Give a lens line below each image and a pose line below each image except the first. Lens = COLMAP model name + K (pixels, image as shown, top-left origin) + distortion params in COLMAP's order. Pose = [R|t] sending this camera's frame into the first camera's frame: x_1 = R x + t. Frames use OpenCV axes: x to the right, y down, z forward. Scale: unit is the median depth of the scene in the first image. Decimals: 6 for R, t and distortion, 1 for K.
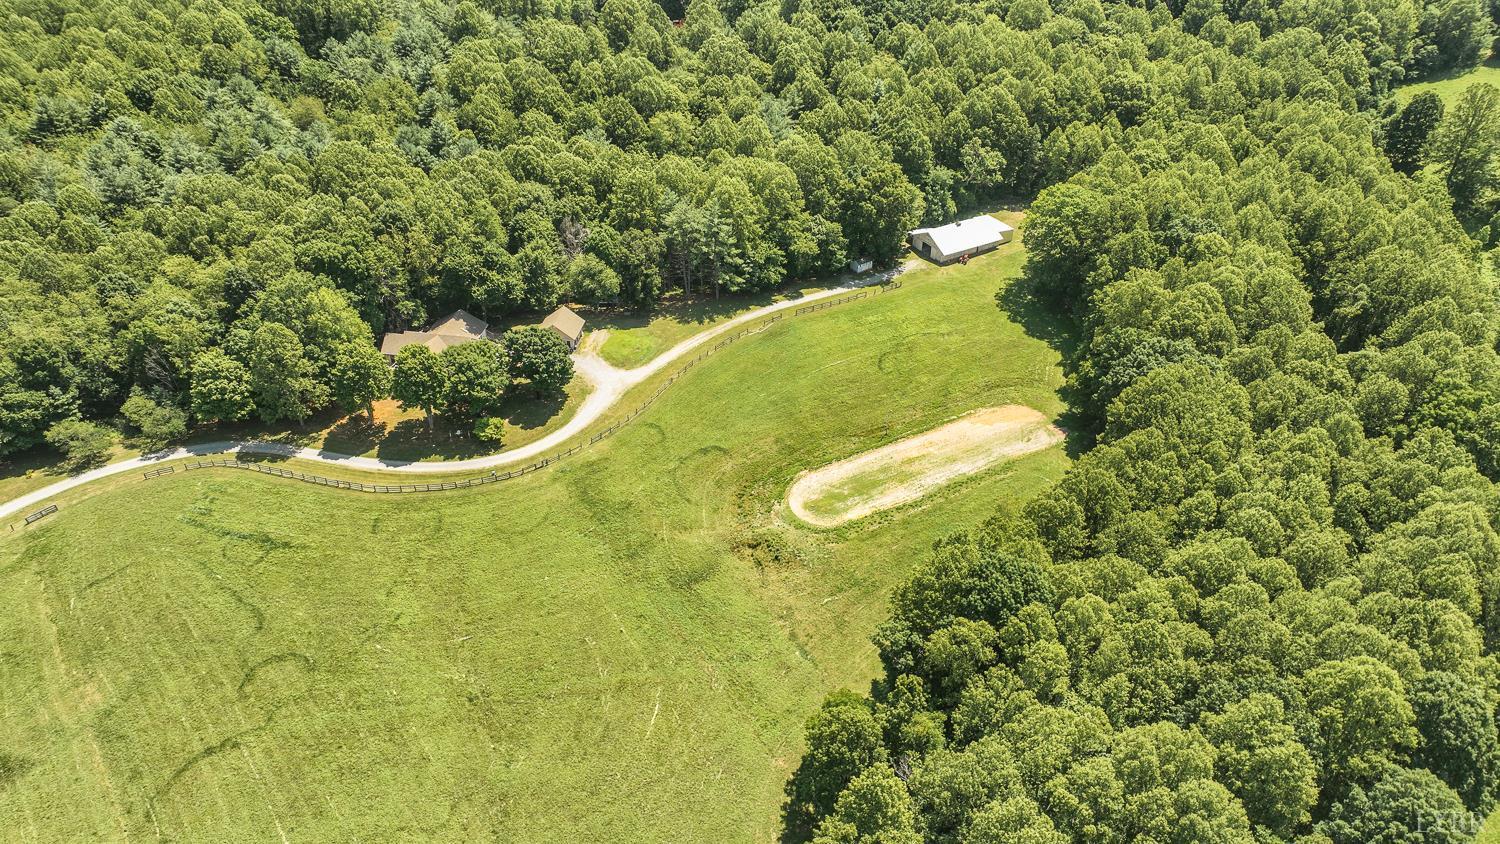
lens RADIAL K [[1045.6, 0, 750.0], [0, 1045.6, 422.0], [0, 0, 1]] dist [0.003771, 0.000803]
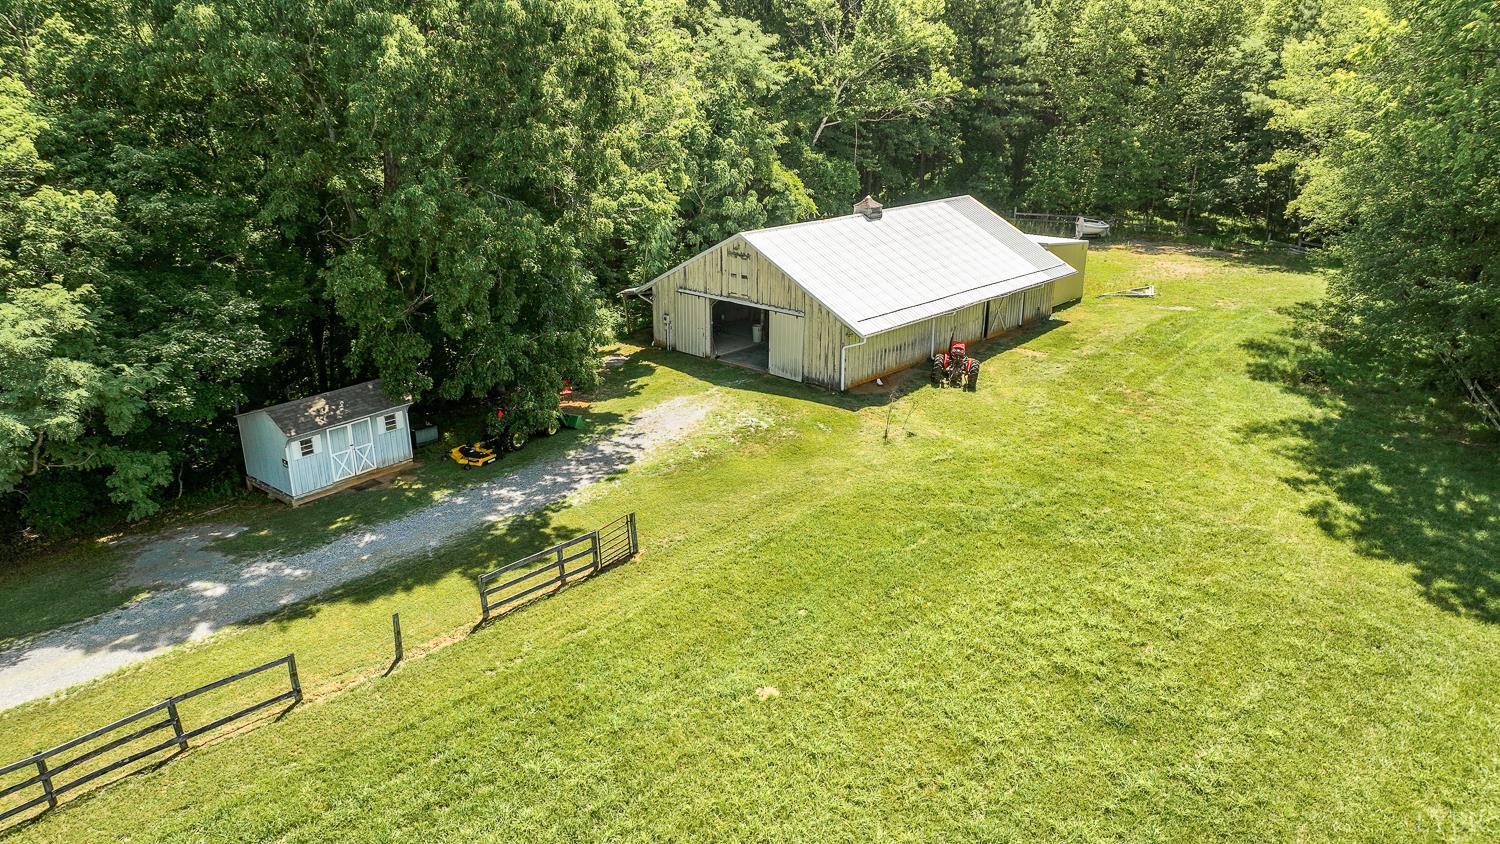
lens RADIAL K [[1045.6, 0, 750.0], [0, 1045.6, 422.0], [0, 0, 1]] dist [0.003771, 0.000803]
pose [[0.951648, -0.094618, 0.292257, 0.119396], [0.172683, 0.951609, -0.254207, -0.108283], [-0.254061, 0.292383, 0.921935, 0.854641]]
